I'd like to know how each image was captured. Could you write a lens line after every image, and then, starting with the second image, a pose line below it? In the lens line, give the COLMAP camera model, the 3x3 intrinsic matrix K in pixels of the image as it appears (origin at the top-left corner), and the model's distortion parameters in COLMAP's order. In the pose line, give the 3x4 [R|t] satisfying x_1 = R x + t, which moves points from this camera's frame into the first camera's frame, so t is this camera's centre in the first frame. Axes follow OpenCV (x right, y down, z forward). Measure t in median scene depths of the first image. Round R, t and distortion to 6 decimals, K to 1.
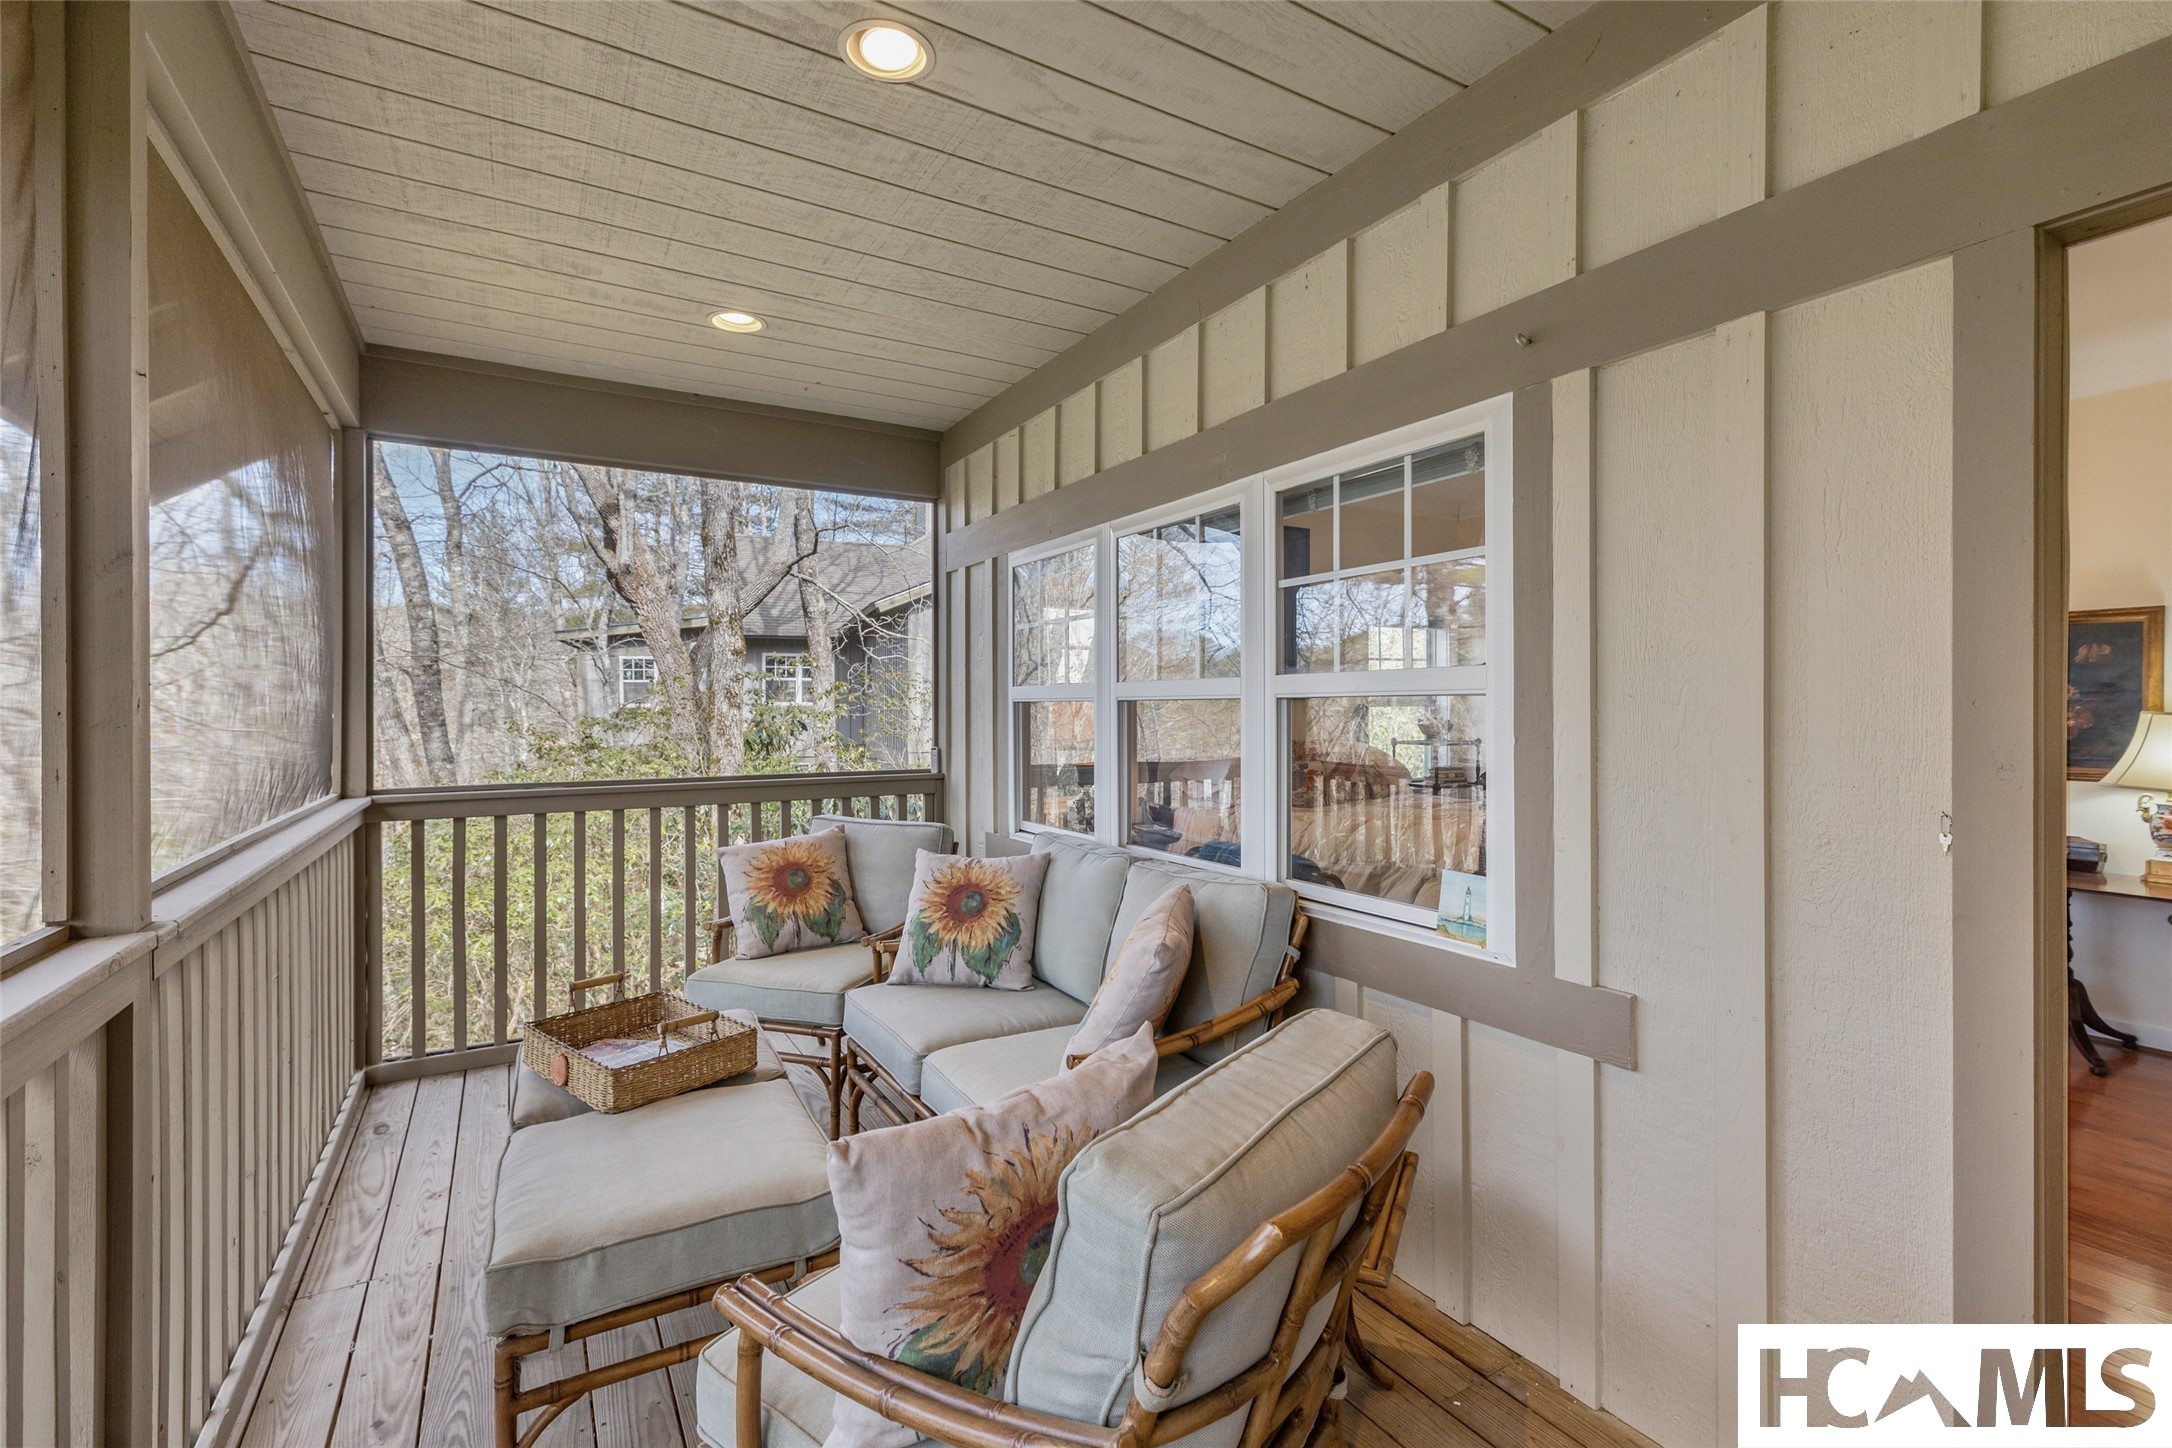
lens RADIAL K [[967.0, 0, 1096.5], [0, 967.0, 720.1], [0, 0, 1]] dist [0.003102, 0.001584]
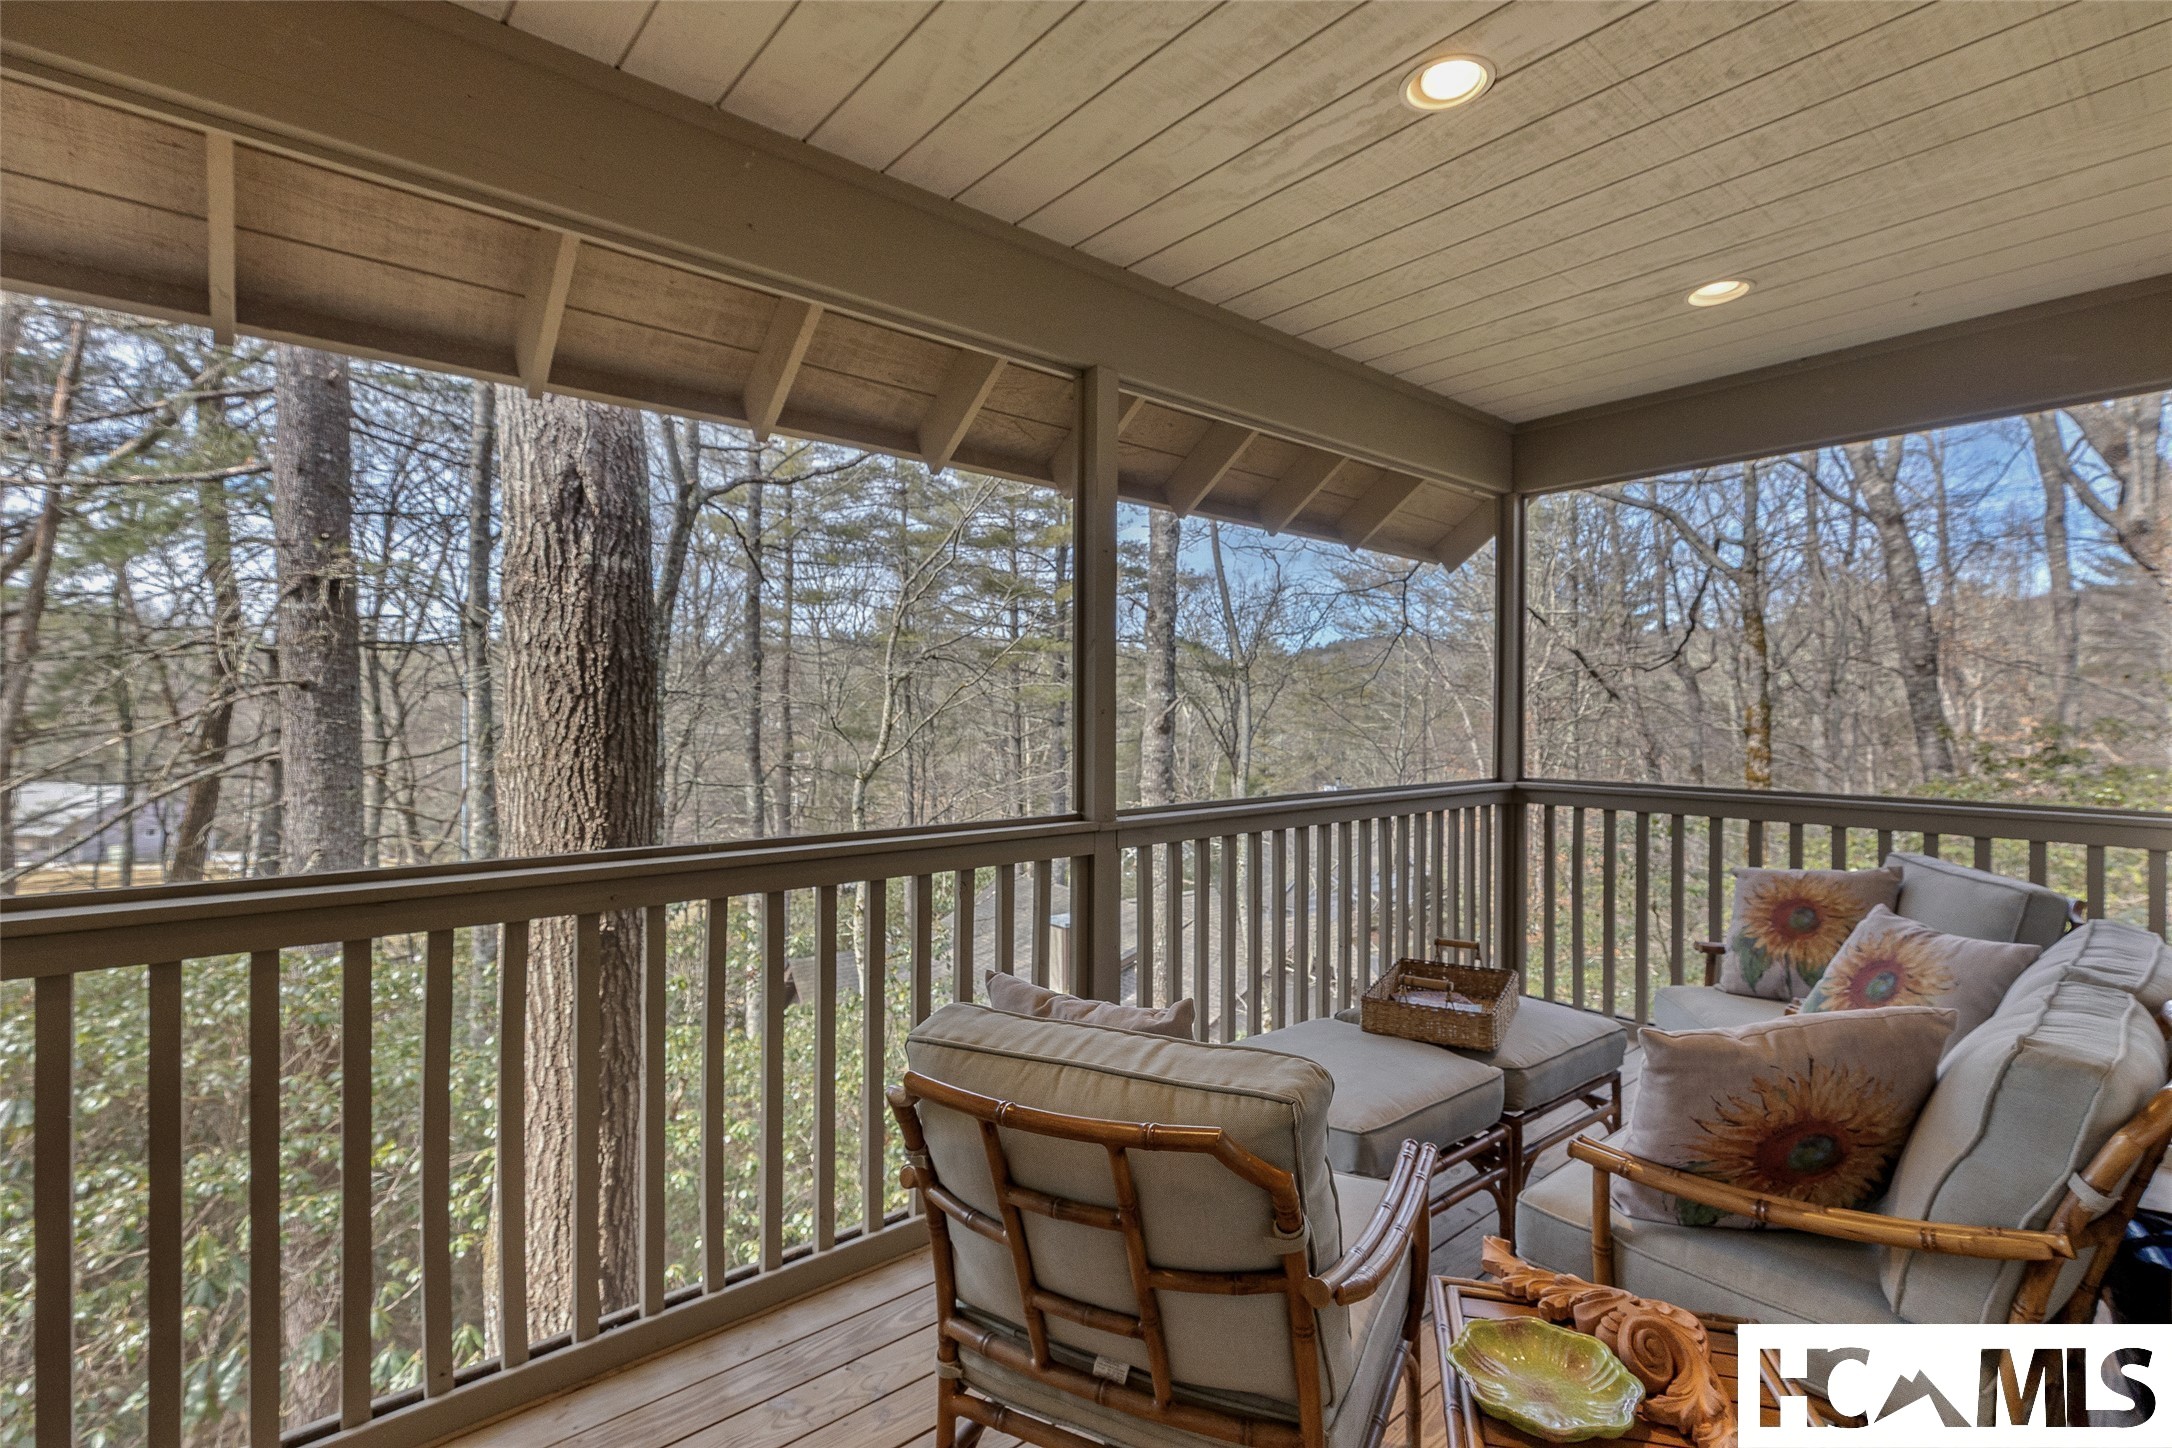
lens RADIAL K [[967.0, 0, 1096.6], [0, 967.0, 715.1], [0, 0, 1]] dist [0.003102, 0.001584]
pose [[0.172018, 0.006143, -0.985075, 0.416227], [-0.013670, 0.999899, 0.003848, -0.005810], [0.984999, 0.012804, 0.172085, 0.256087]]
